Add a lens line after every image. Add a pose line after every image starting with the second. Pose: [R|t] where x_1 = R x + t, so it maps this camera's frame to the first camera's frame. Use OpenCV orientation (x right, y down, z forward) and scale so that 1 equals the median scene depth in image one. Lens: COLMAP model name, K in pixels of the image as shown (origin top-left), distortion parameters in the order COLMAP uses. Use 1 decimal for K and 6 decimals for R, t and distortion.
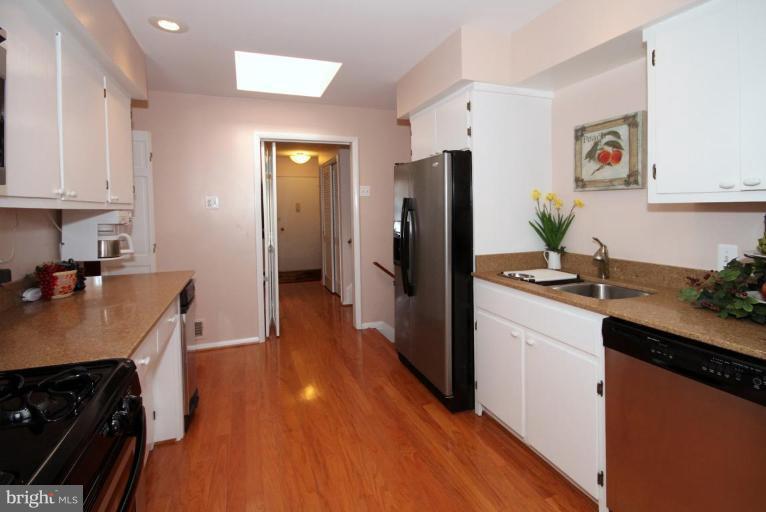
lens RADIAL K [[373.1, 0, 376.8], [0, 373.1, 223.0], [0, 0, 1]] dist [0.004165, -0.000280]
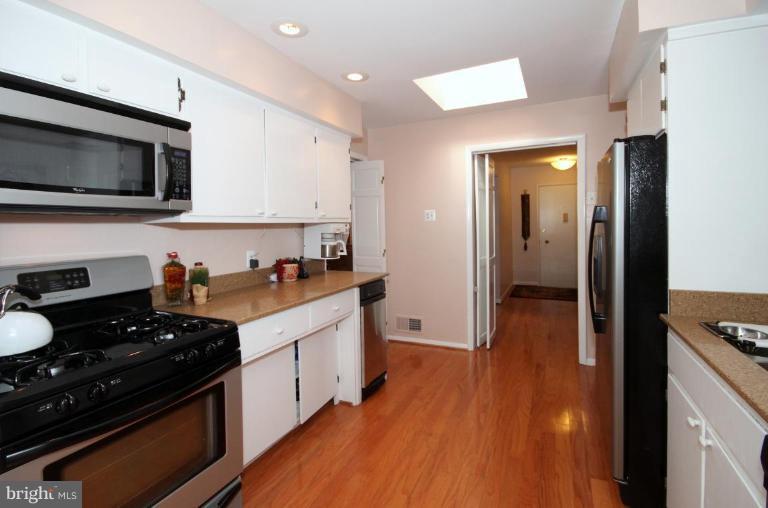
lens RADIAL K [[366.0, 0, 375.1], [0, 366.0, 236.5], [0, 0, 1]] dist [0.004384, -0.000276]
pose [[0.702232, 0.022332, -0.711598, 0.370546], [-0.017187, 0.999748, 0.014414, -0.007684], [0.711741, 0.002108, 0.702439, 0.171784]]
